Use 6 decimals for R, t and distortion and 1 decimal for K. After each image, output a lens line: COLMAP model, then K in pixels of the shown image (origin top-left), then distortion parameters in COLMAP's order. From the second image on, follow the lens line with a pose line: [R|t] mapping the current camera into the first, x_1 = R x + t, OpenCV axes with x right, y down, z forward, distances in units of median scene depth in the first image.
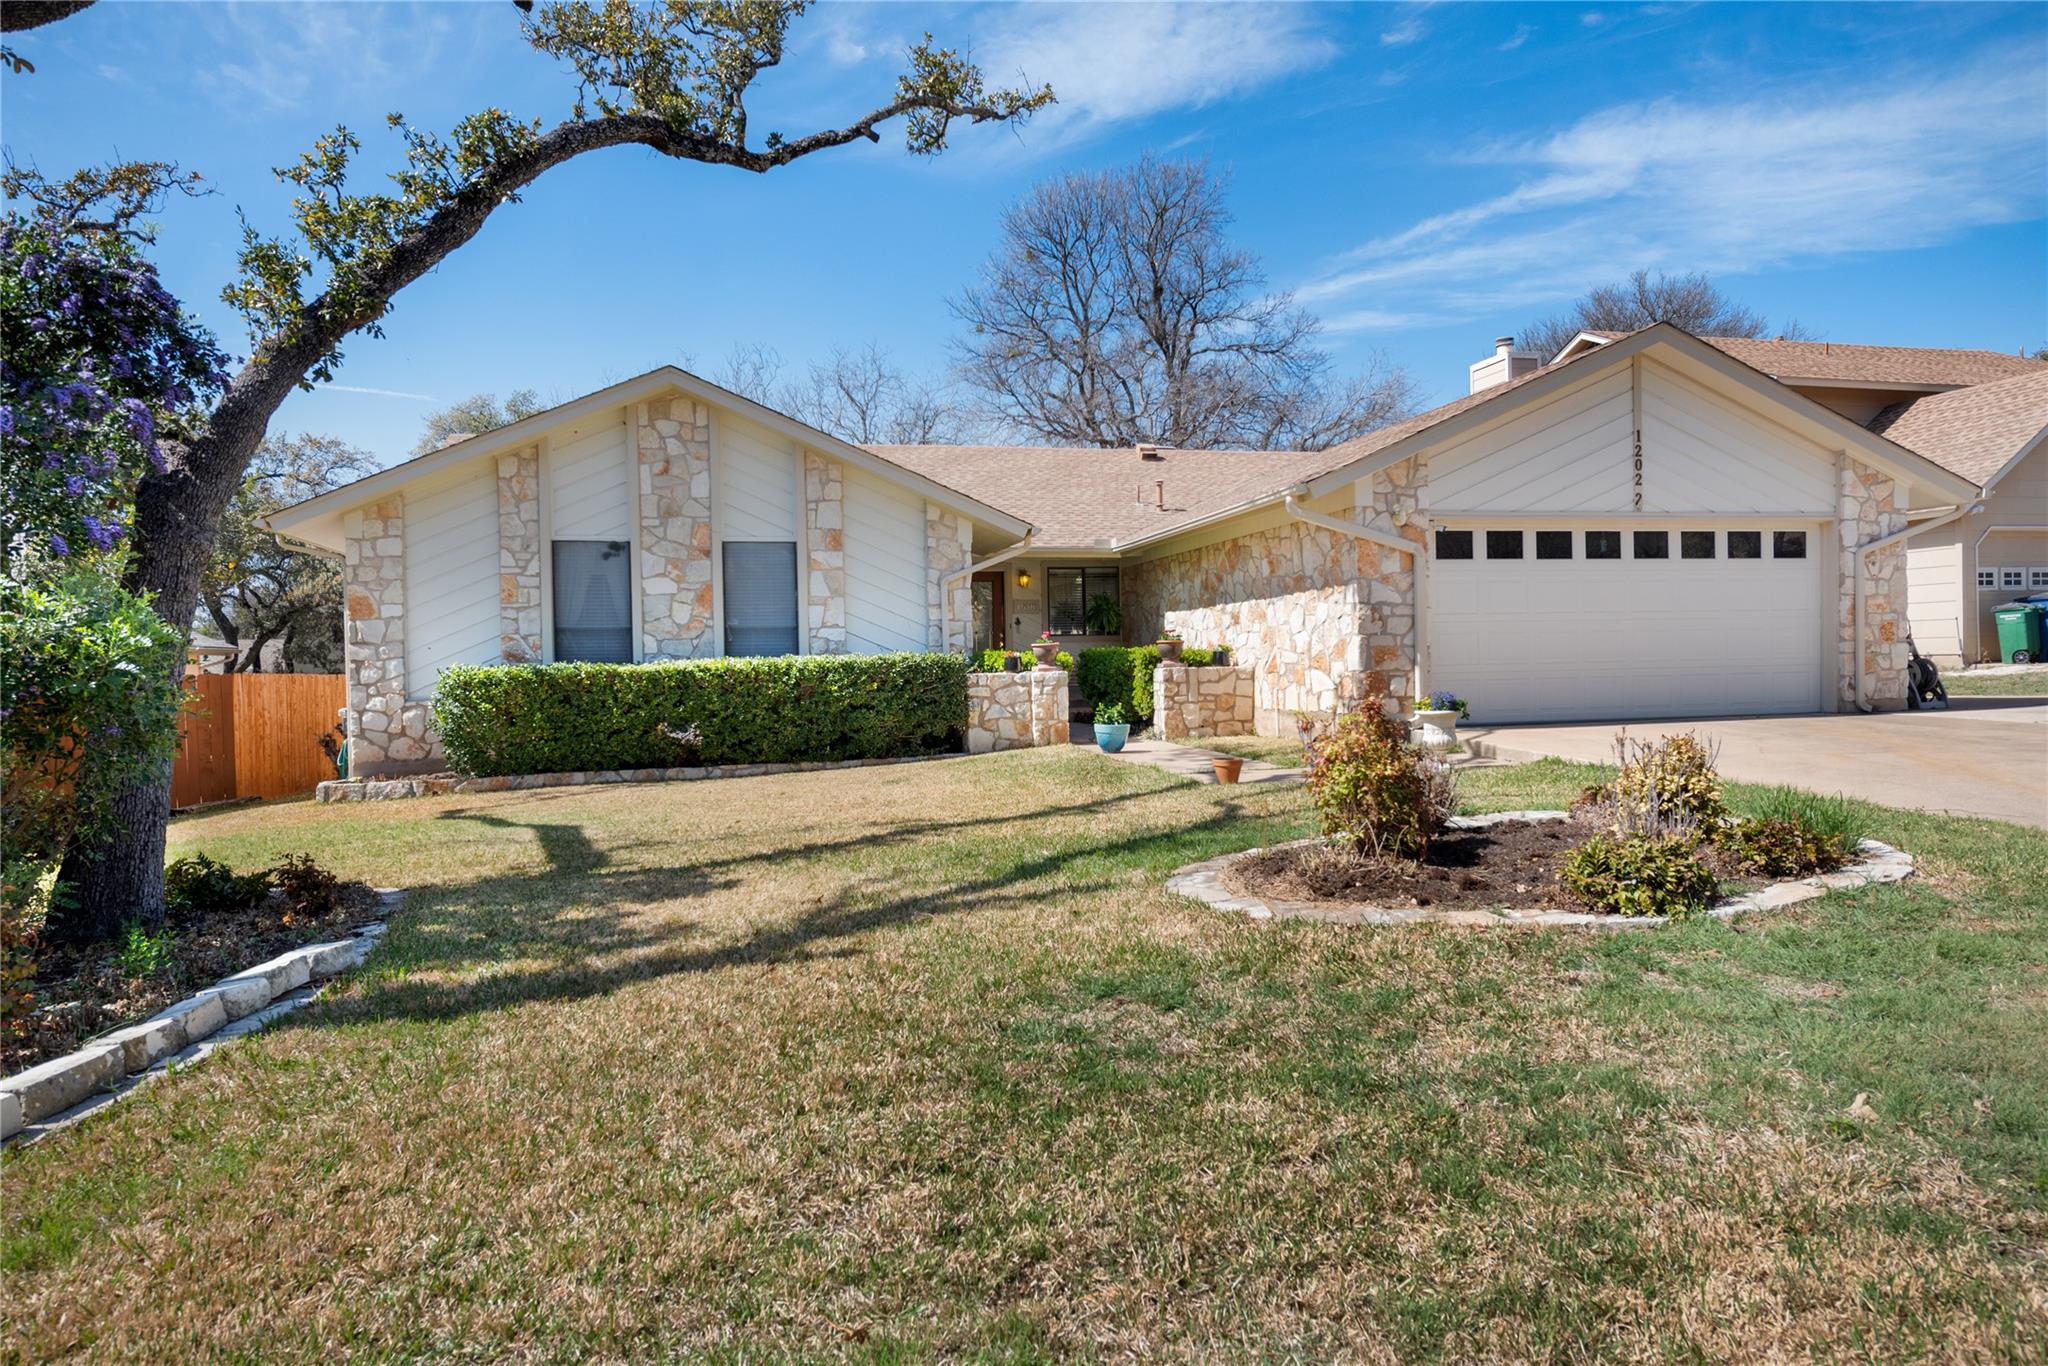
lens RADIAL K [[1313.0, 0, 1039.4], [0, 1313.0, 676.5], [0, 0, 1]] dist [0.009254, 0.001266]
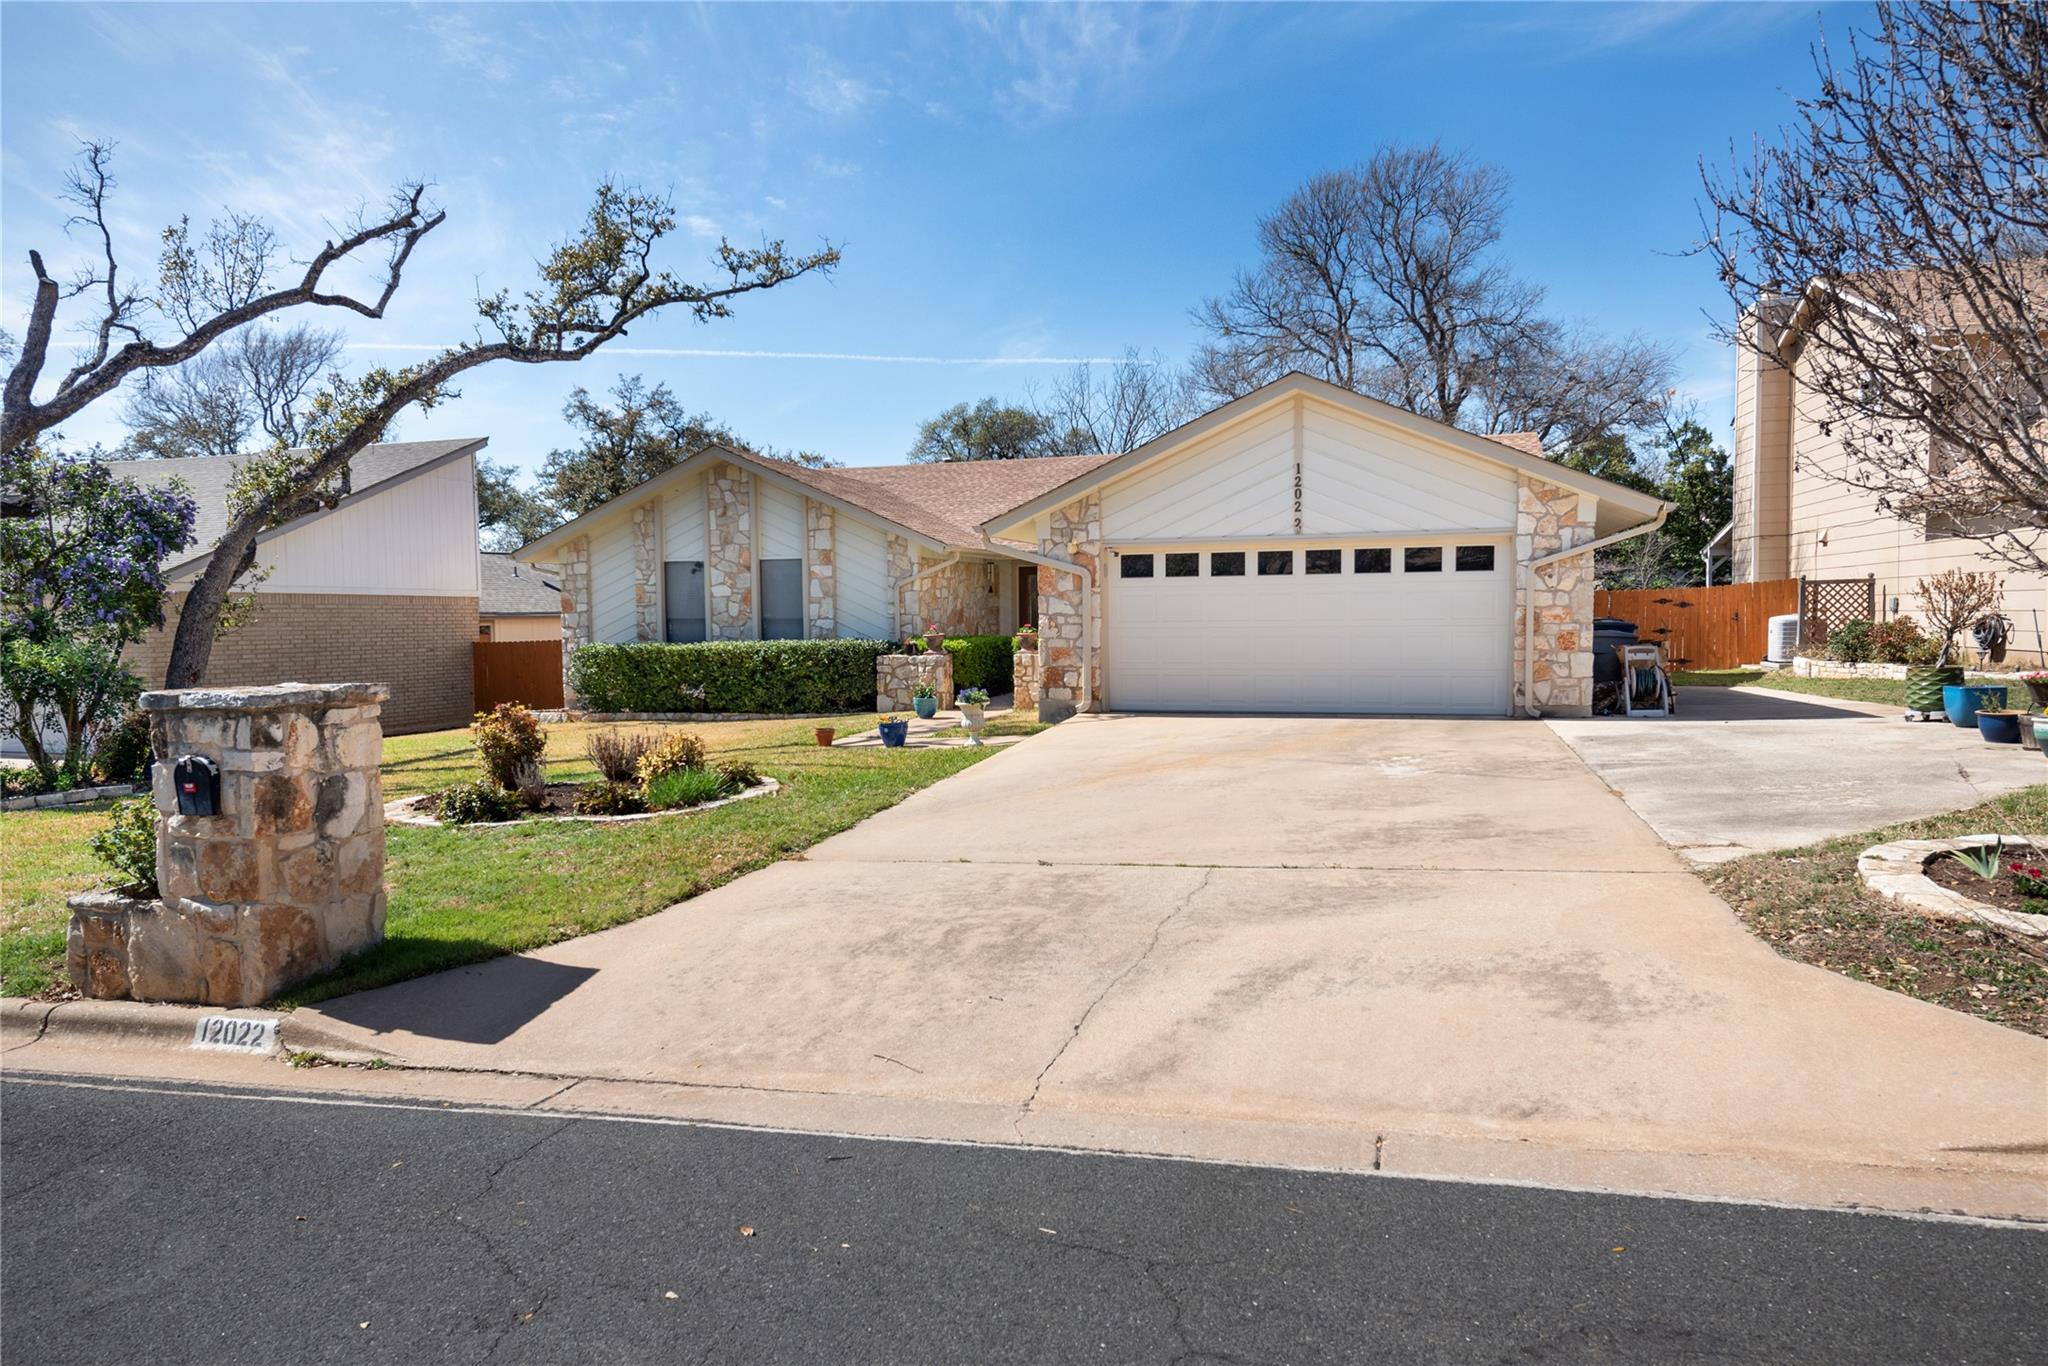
lens RADIAL K [[1260.0, 0, 1021.7], [0, 1260.0, 682.4], [0, 0, 1]] dist [0.019925, -0.009919]
pose [[0.863735, 0.038796, -0.502450, 0.774958], [-0.011265, 0.998270, 0.057715, -0.054375], [0.503820, -0.044190, 0.862678, -0.079303]]
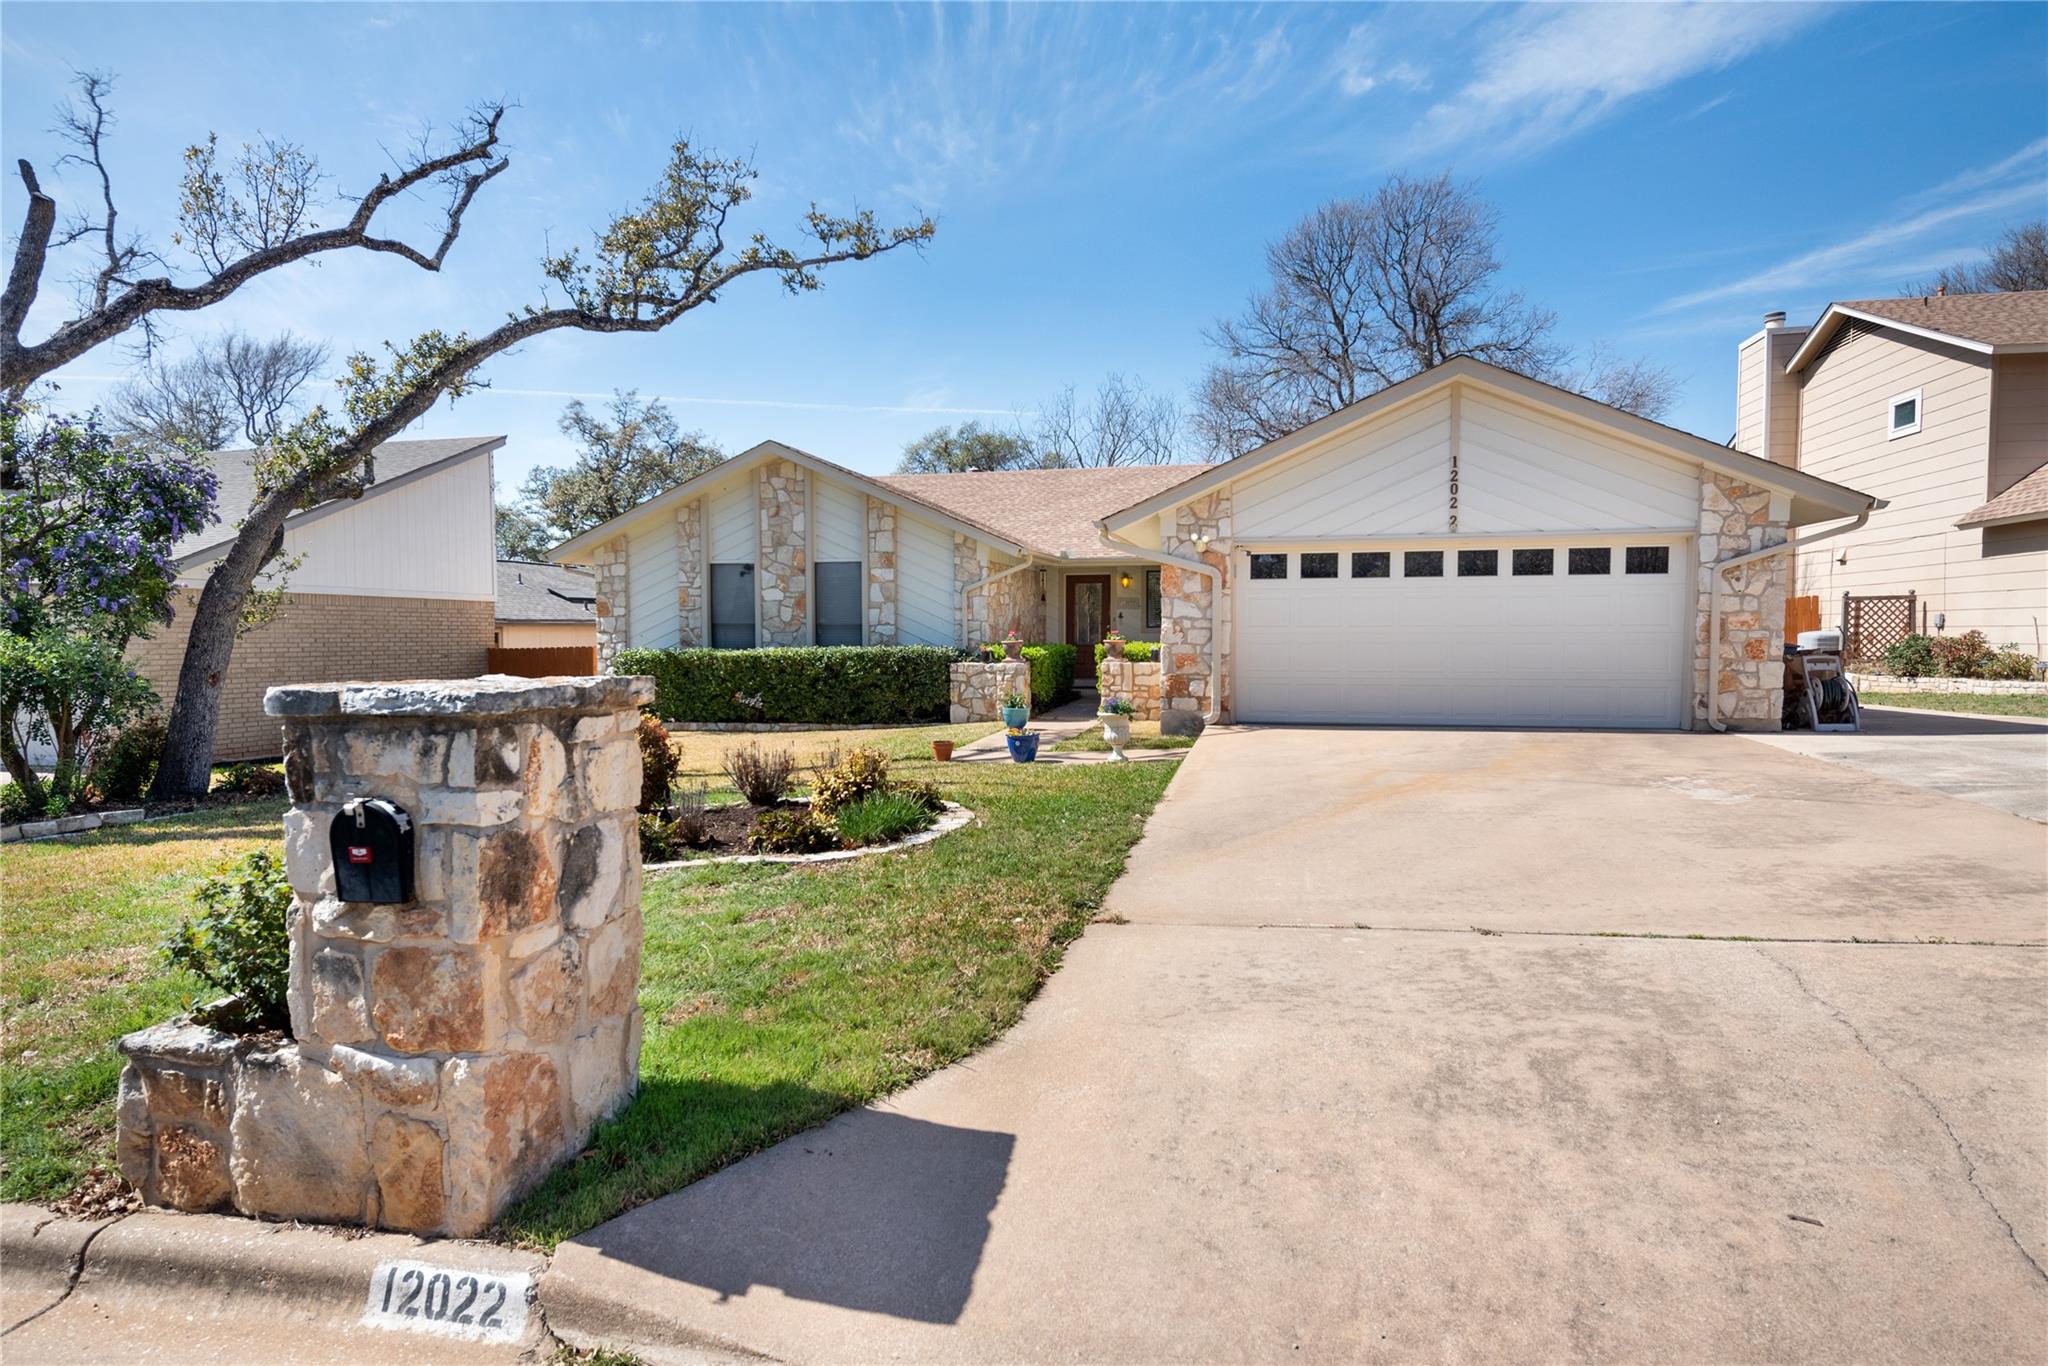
lens RADIAL K [[1149.6, 0, 1024.8], [0, 1149.6, 685.8], [0, 0, 1]] dist [0.014064, -0.001757]
pose [[0.894460, 0.039407, -0.445408, 0.543380], [-0.020045, 0.998641, 0.048099, -0.037552], [0.446699, -0.034095, 0.894035, 0.002320]]
